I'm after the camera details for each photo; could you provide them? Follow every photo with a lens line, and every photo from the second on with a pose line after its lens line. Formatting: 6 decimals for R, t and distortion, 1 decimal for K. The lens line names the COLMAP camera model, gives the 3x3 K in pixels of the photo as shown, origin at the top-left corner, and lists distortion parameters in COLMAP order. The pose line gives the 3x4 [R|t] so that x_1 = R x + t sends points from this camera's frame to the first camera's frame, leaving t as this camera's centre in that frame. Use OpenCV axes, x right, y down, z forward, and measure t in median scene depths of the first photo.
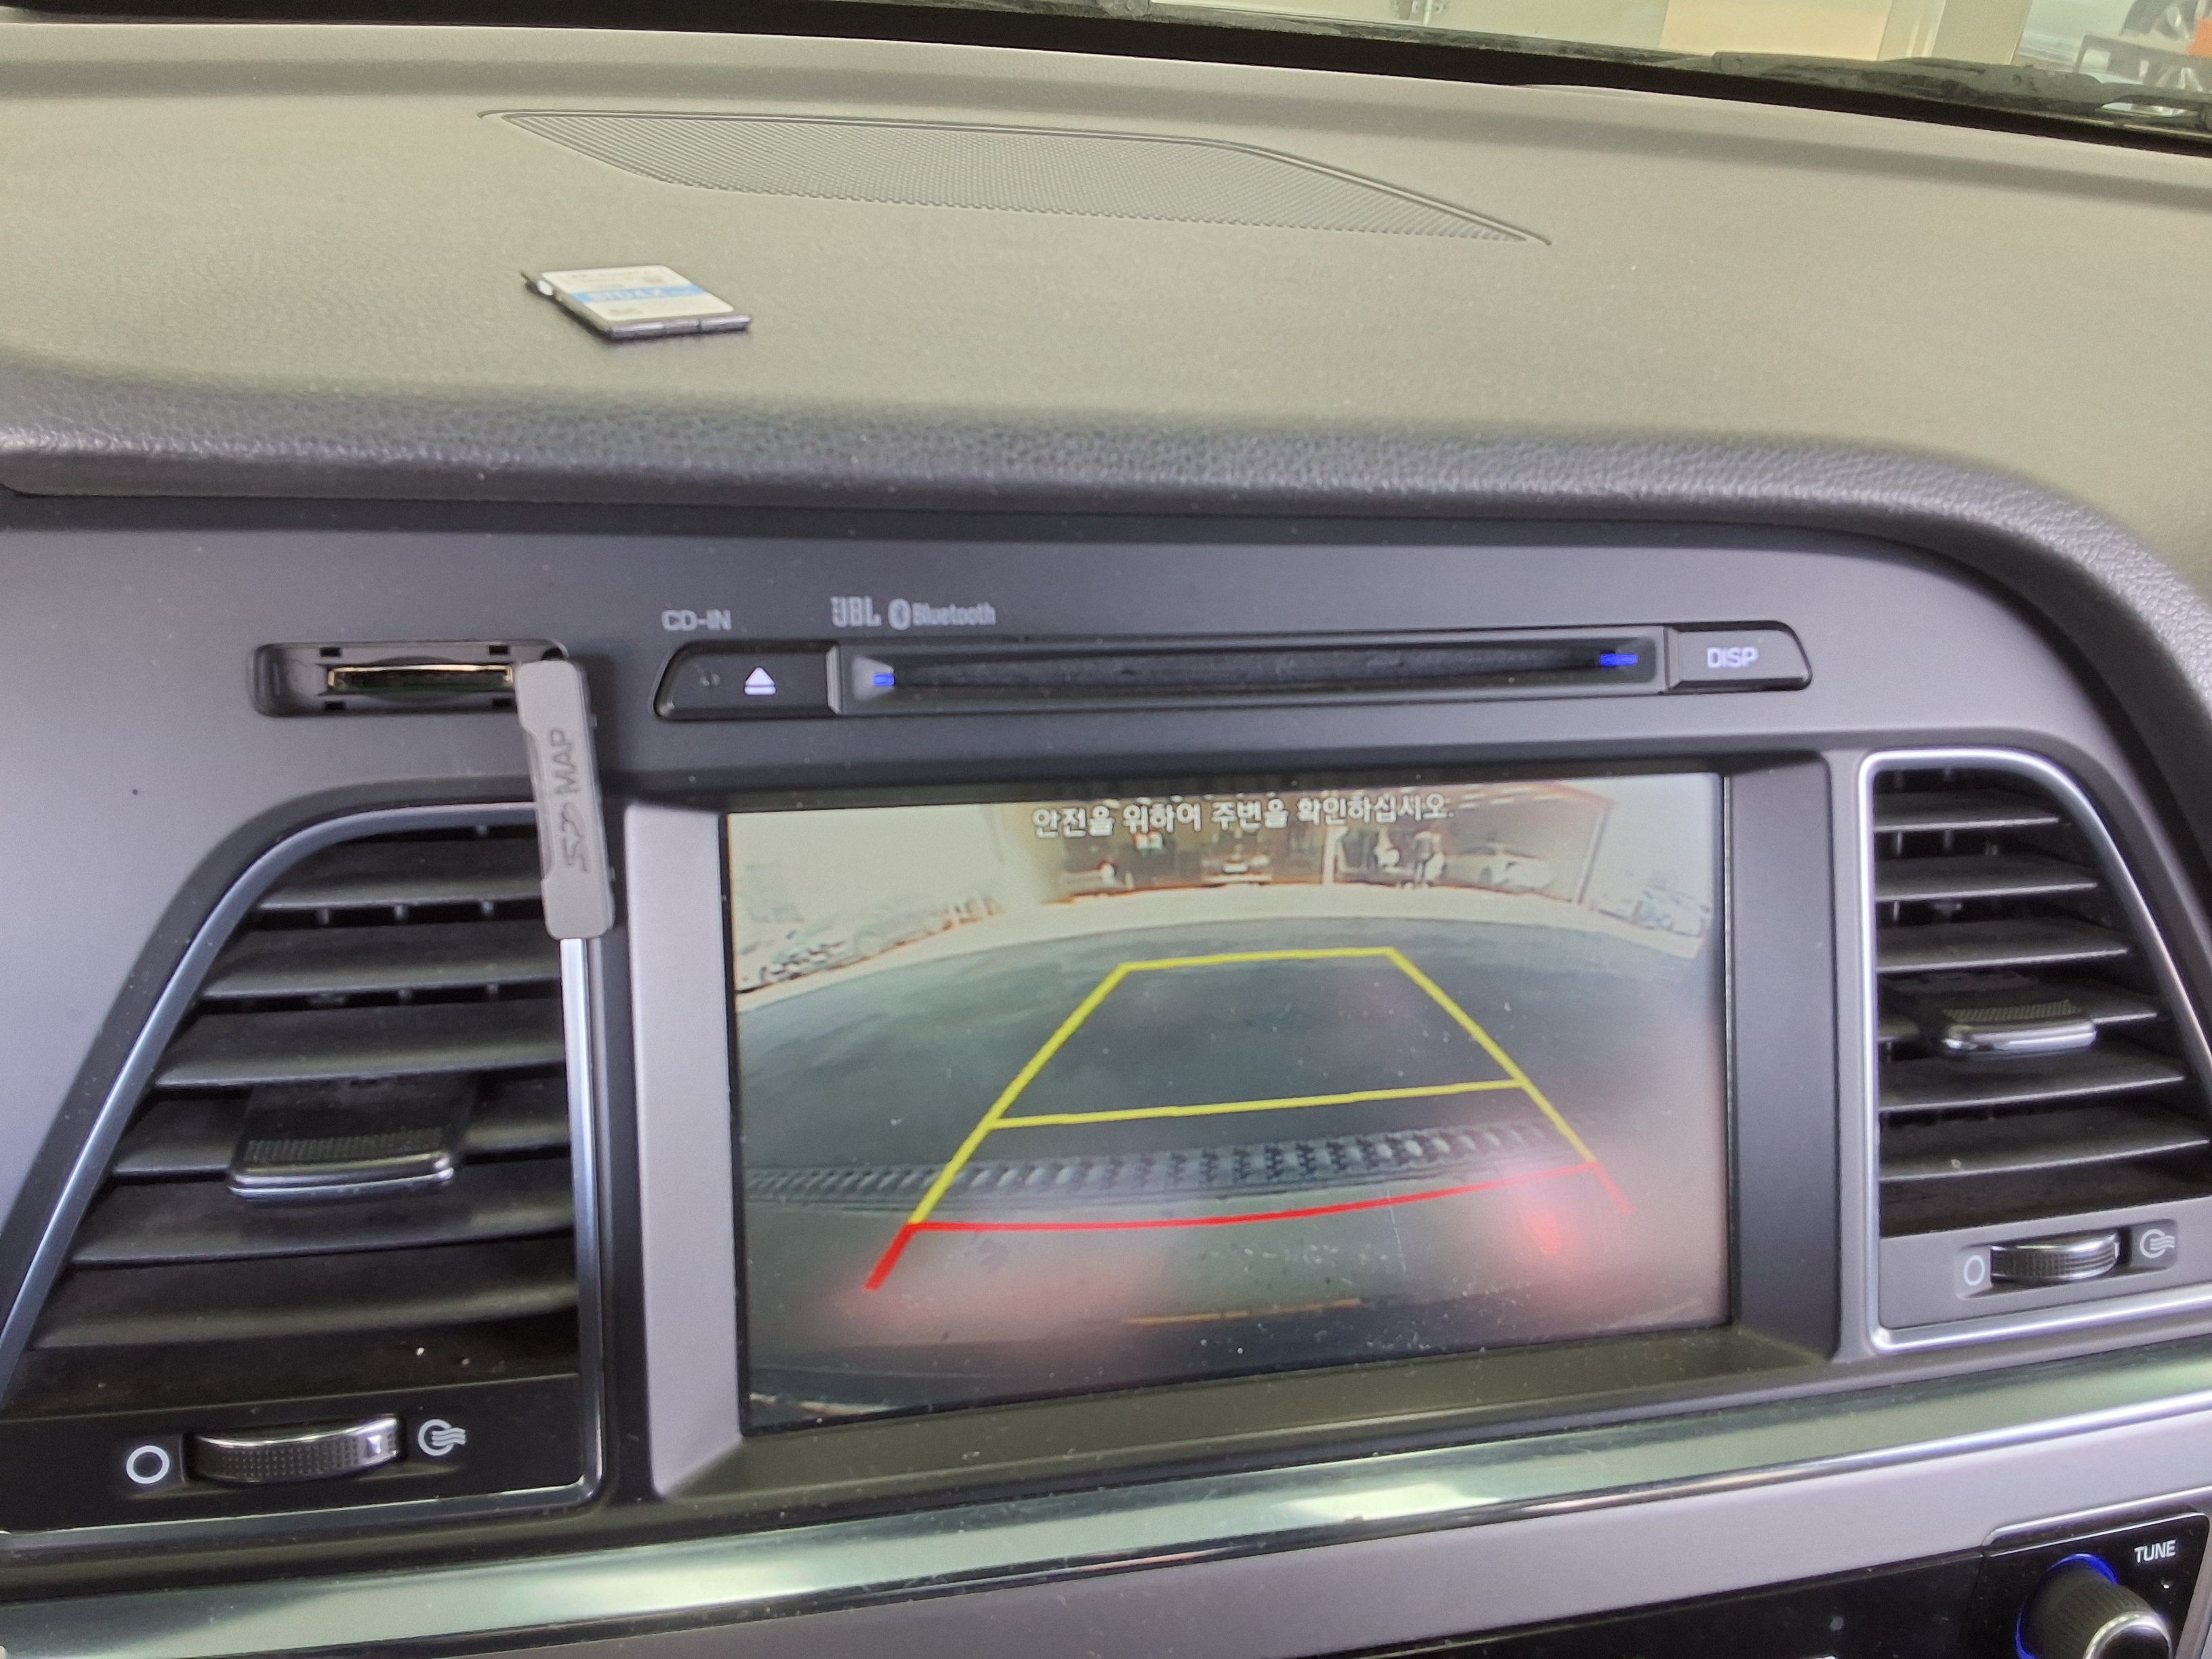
lens RADIAL K [[1780.2, 0, 1111.5], [0, 1780.2, 837.0], [0, 0, 1]] dist [0.141140, -0.266998]
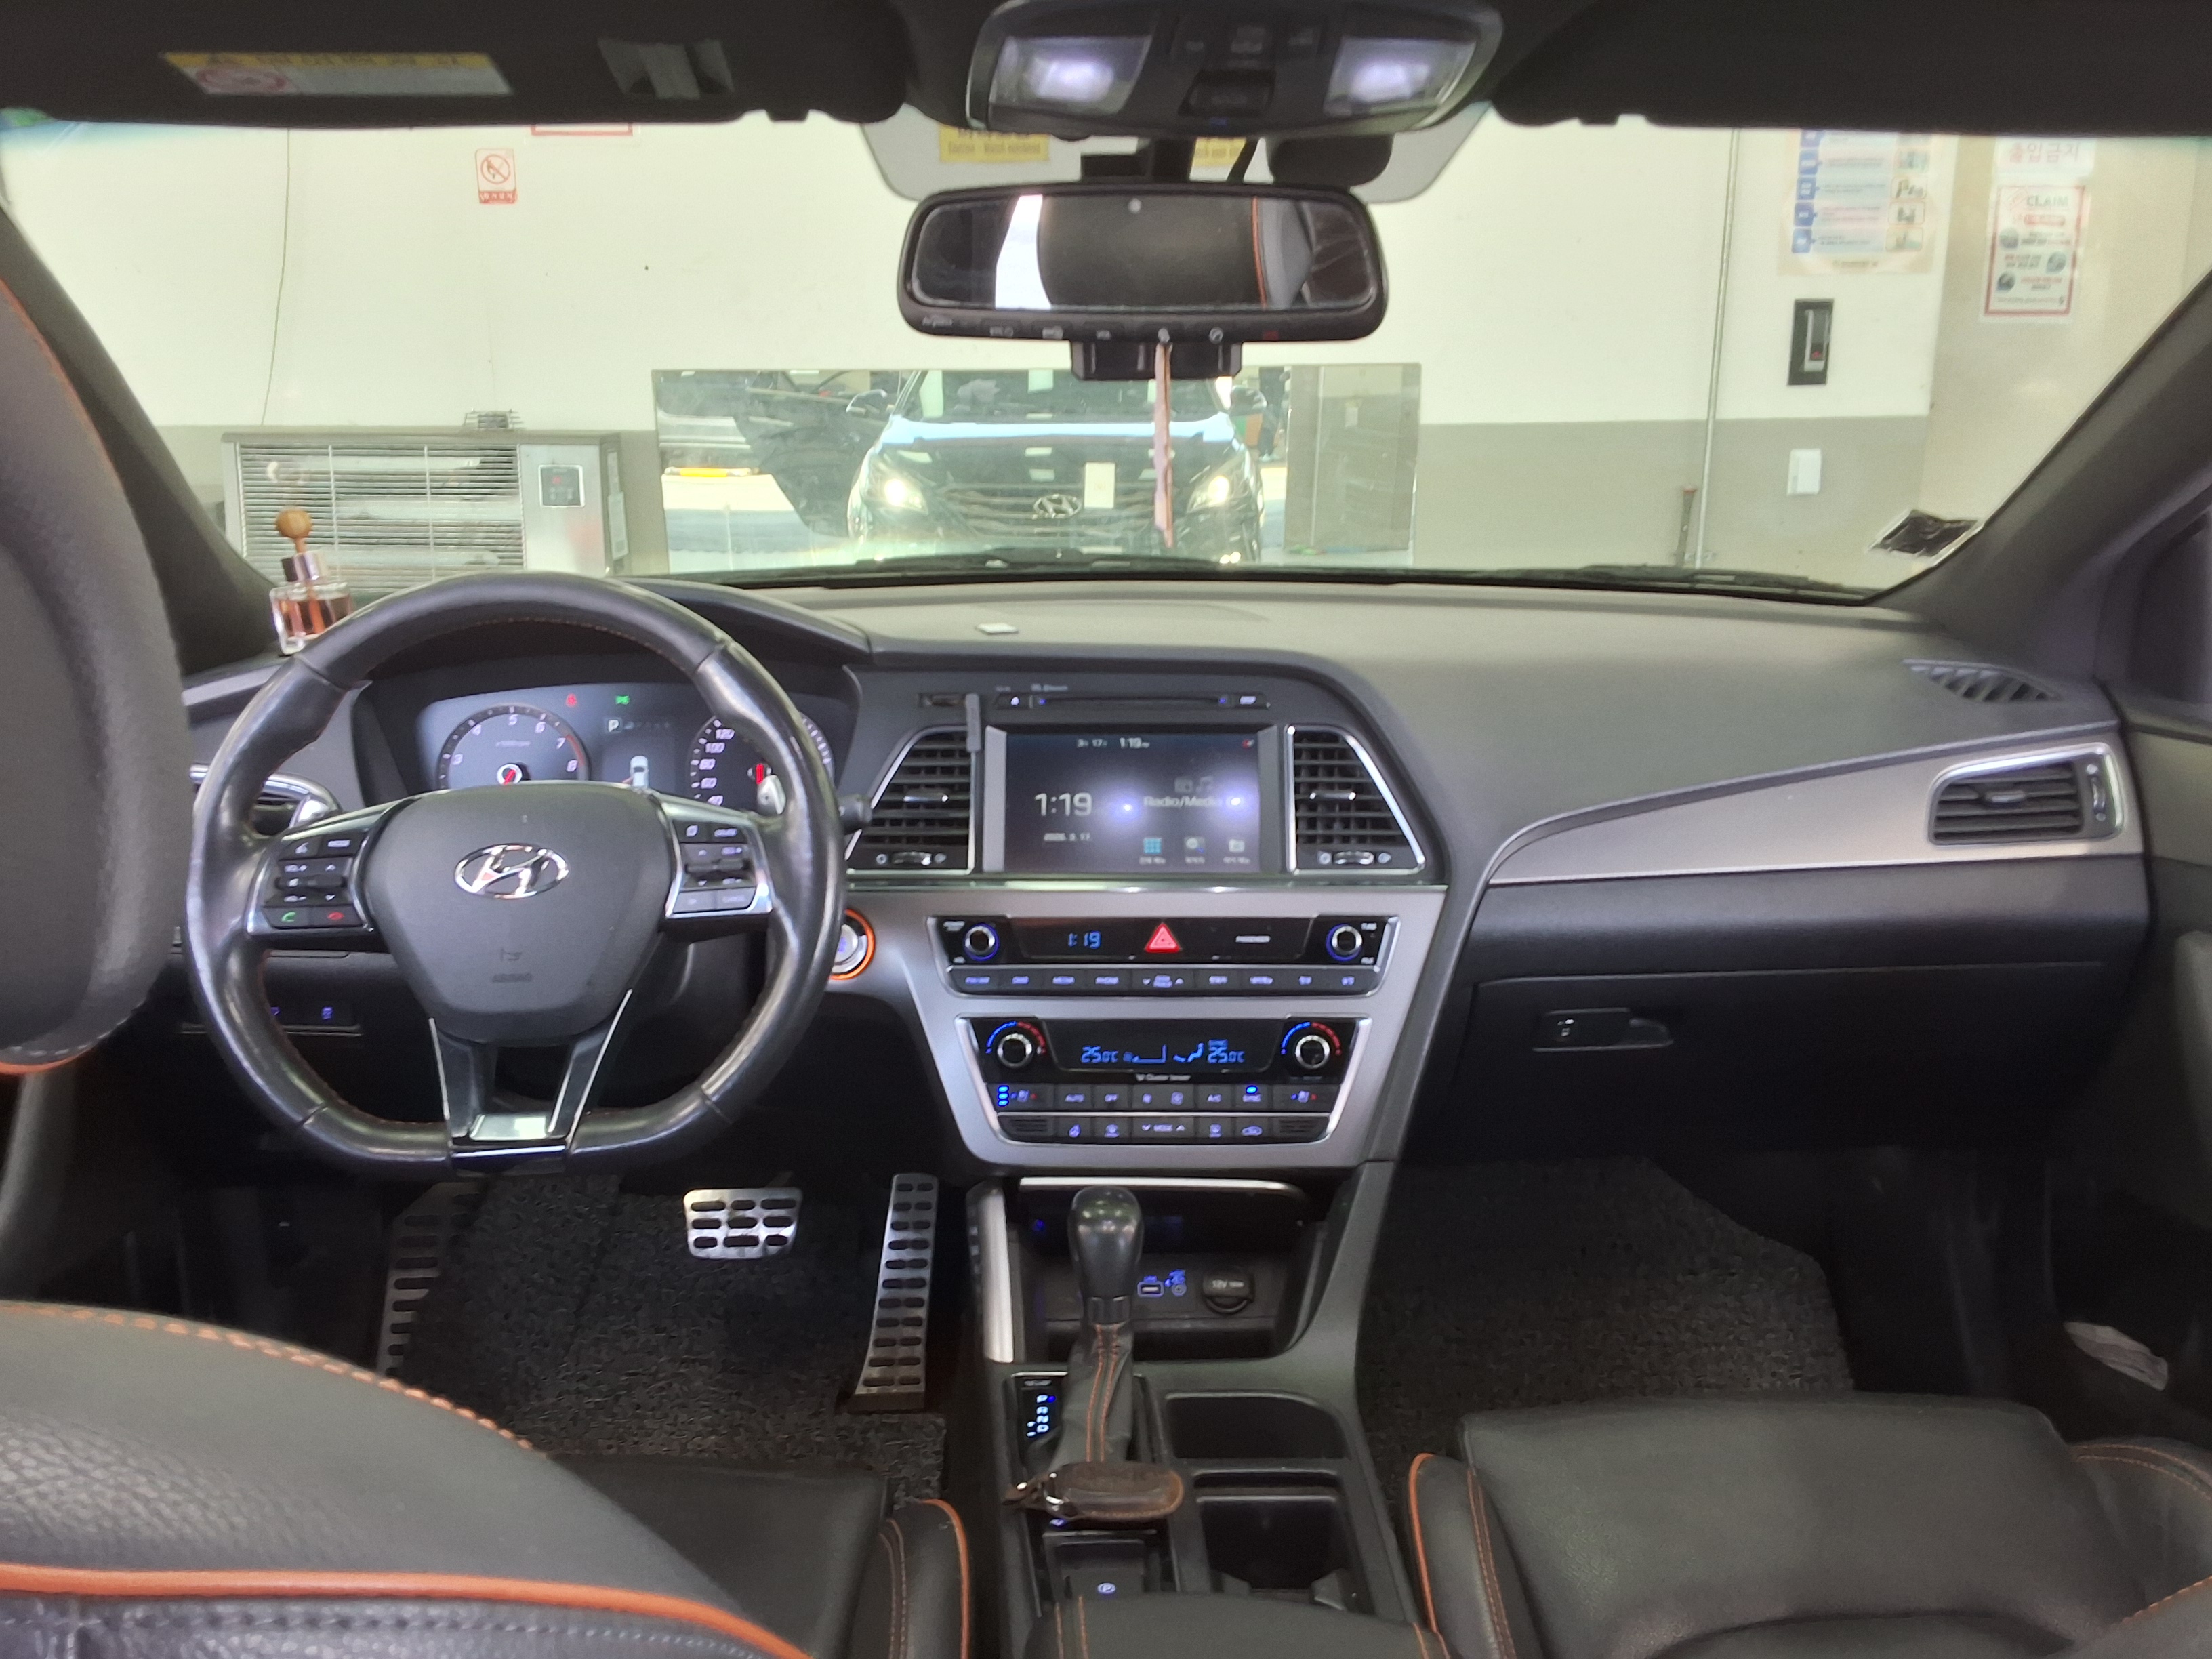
lens RADIAL K [[1780.2, 0, 1111.5], [0, 1780.2, 837.0], [0, 0, 1]] dist [0.141140, -0.266998]
pose [[0.973565, -0.021673, -0.227379, 1.062239], [-0.044239, 0.958745, -0.280804, 1.500316], [0.224085, 0.283440, 0.932442, -3.068250]]
